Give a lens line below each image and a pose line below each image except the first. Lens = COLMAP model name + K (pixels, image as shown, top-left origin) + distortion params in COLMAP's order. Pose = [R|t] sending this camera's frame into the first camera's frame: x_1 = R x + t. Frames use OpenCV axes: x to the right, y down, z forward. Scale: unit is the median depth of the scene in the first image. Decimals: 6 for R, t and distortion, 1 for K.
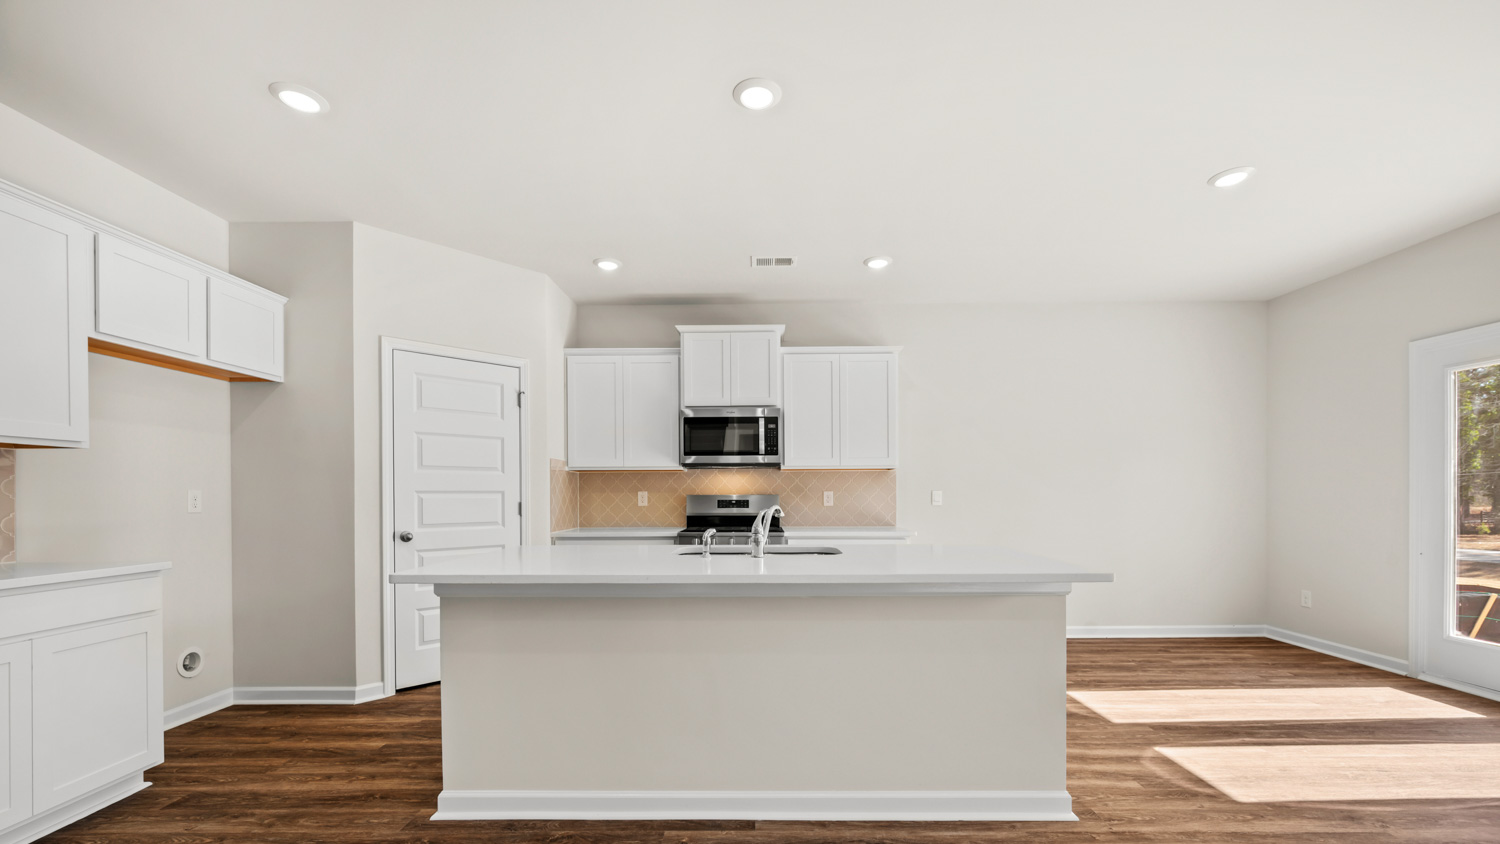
lens RADIAL K [[597.0, 0, 751.6], [0, 597.0, 490.9], [0, 0, 1]] dist [-0.001443, -0.000491]
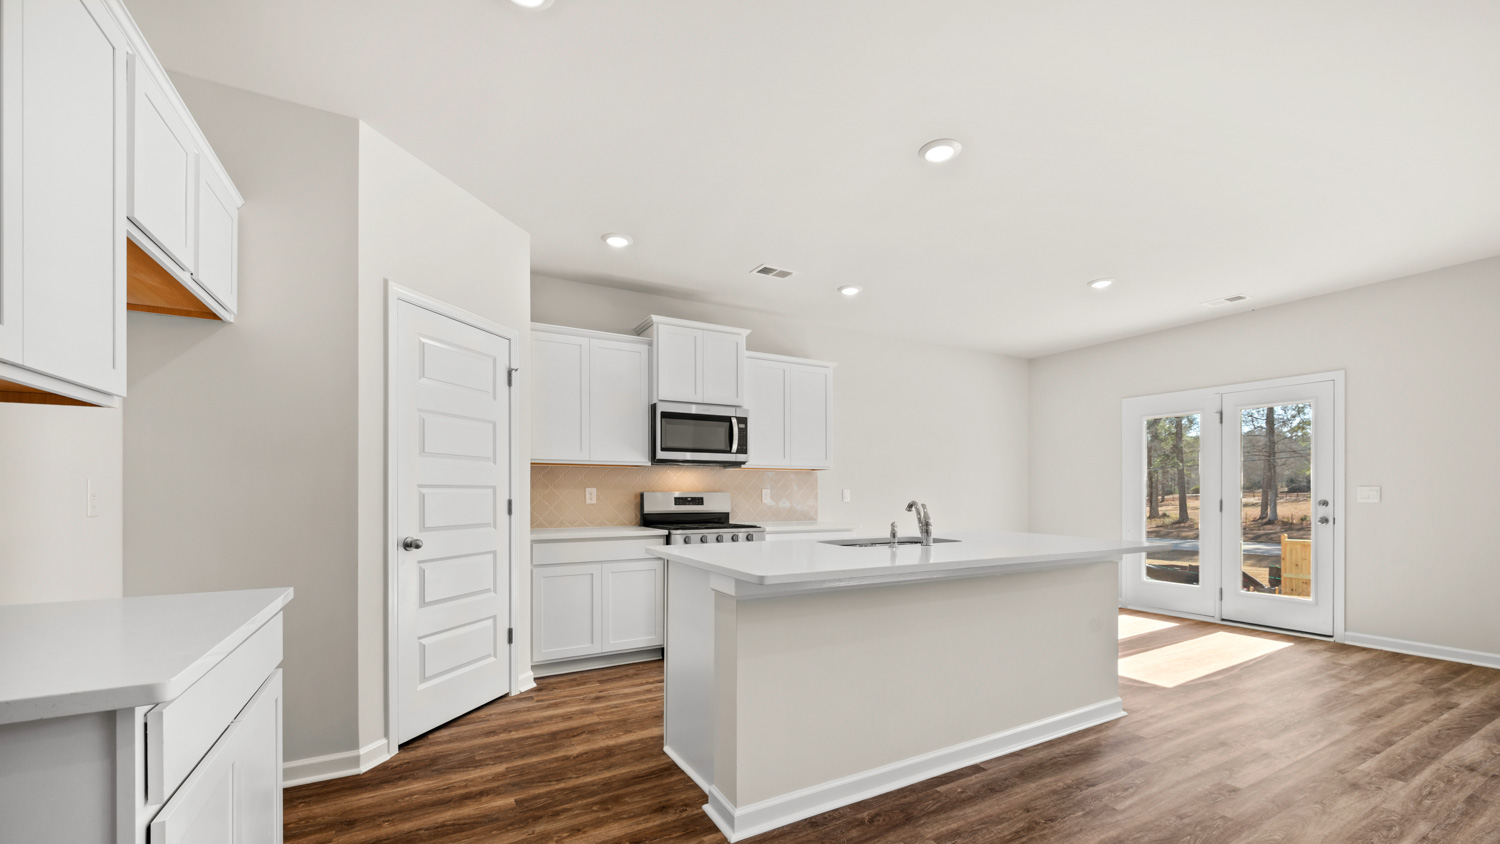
lens RADIAL K [[600.5, 0, 756.4], [0, 600.5, 484.5], [0, 0, 1]] dist [-0.001724, -0.000246]
pose [[0.865198, 0.011345, 0.501303, -0.492990], [-0.007137, 0.999921, -0.010311, 0.004151], [-0.501380, 0.005343, 0.865211, 0.089336]]
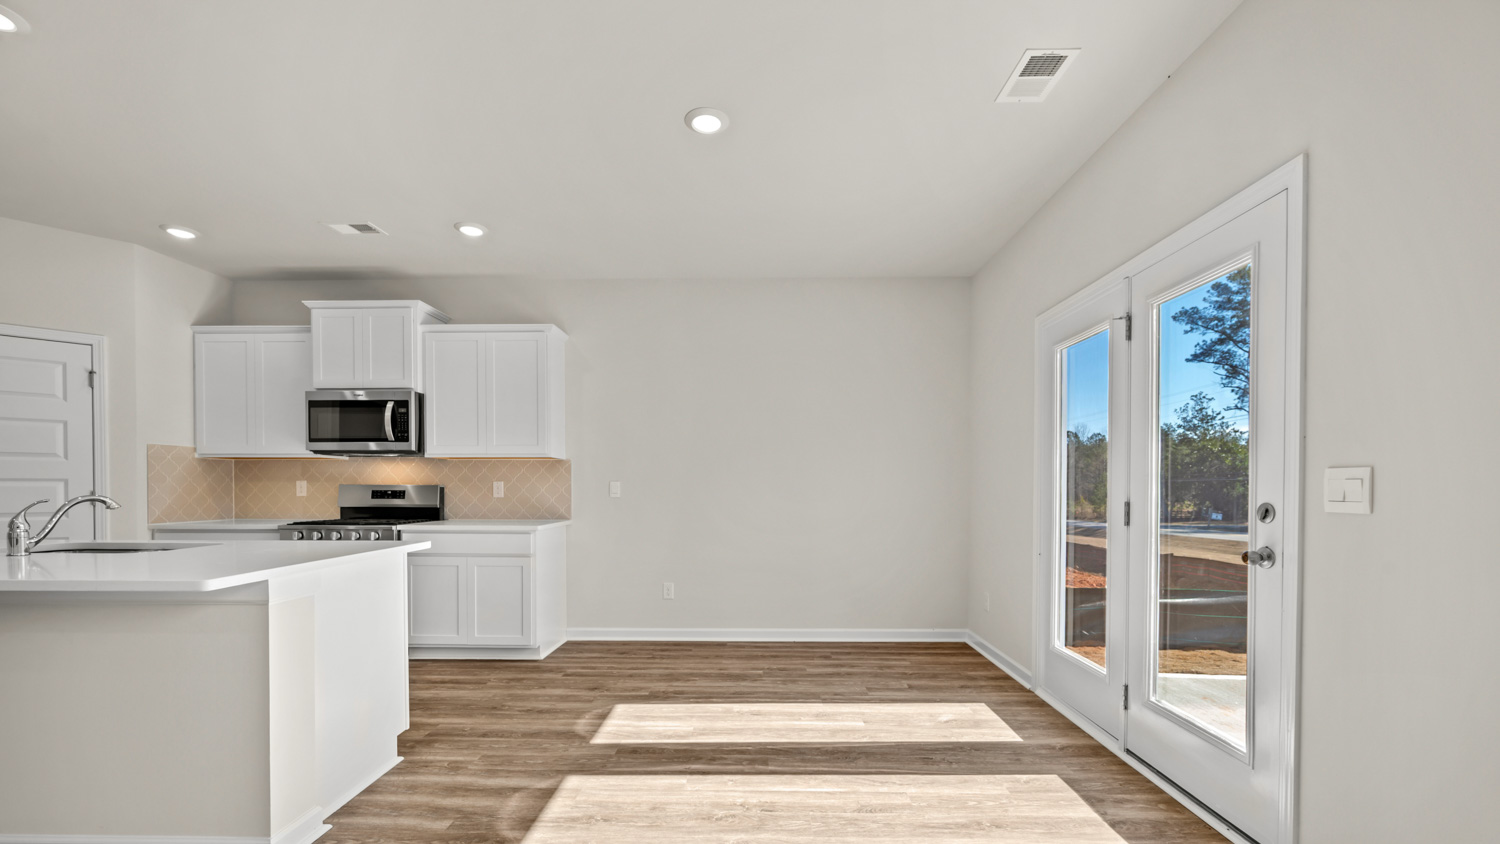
lens RADIAL K [[597.0, 0, 751.6], [0, 597.0, 490.9], [0, 0, 1]] dist [-0.001443, -0.000491]
pose [[0.999931, 0.005224, -0.010539, 0.615833], [-0.005070, 0.999880, 0.014624, -0.000403], [0.010614, -0.014570, 0.999838, 0.088449]]
